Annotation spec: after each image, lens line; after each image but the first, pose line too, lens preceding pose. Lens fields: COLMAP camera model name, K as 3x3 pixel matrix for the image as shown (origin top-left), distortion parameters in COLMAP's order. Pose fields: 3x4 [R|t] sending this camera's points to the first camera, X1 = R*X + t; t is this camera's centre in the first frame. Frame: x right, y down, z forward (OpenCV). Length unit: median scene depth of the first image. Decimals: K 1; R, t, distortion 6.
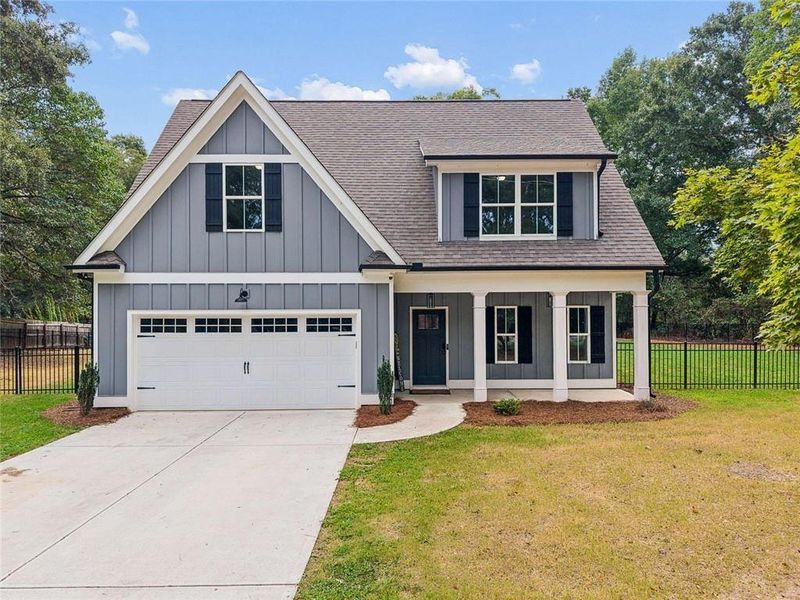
lens RADIAL K [[575.7, 0, 400.0], [0, 575.7, 300.0], [0, 0, 1]] dist [0.067828, -0.086275]
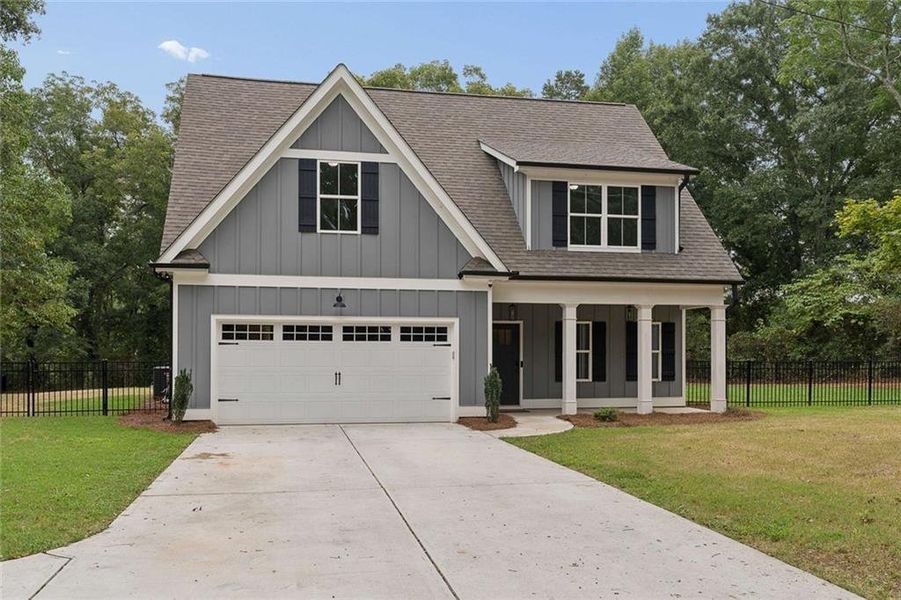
lens RADIAL K [[822.8, 0, 447.1], [0, 822.8, 339.7], [0, 0, 1]] dist [0.001779, 0.021367]
pose [[0.980132, 0.010528, 0.198067, -0.354927], [-0.009523, 0.999936, -0.006026, 0.060642], [-0.198118, 0.004020, 0.980170, -0.338886]]
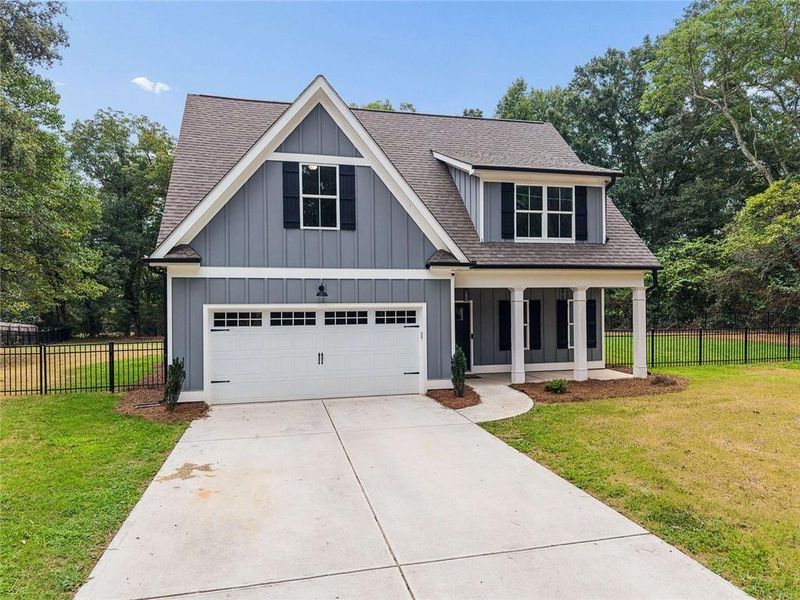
lens RADIAL K [[534.6, 0, 400.0], [0, 534.6, 300.0], [0, 0, 1]] dist [0.057448, -0.069544]
pose [[0.972470, -0.001843, 0.233023, -0.349907], [-0.000025, 0.999968, 0.008013, 0.002657], [-0.233030, -0.007798, 0.972438, 0.021308]]
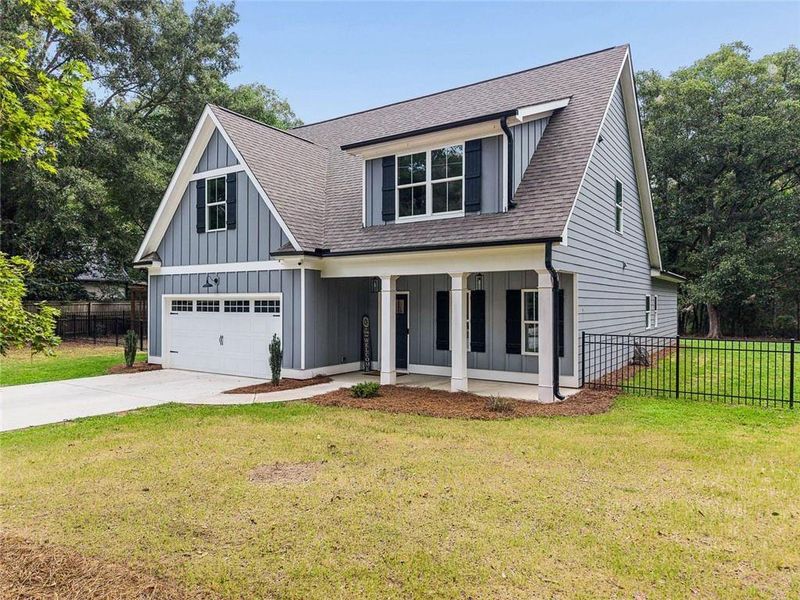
lens RADIAL K [[534.6, 0, 400.0], [0, 534.6, 300.0], [0, 0, 1]] dist [0.057448, -0.069544]
pose [[0.826611, 0.002611, -0.562767, 0.702741], [0.003542, 0.999945, 0.009841, 0.020414], [0.562762, -0.010128, 0.826557, 0.258341]]
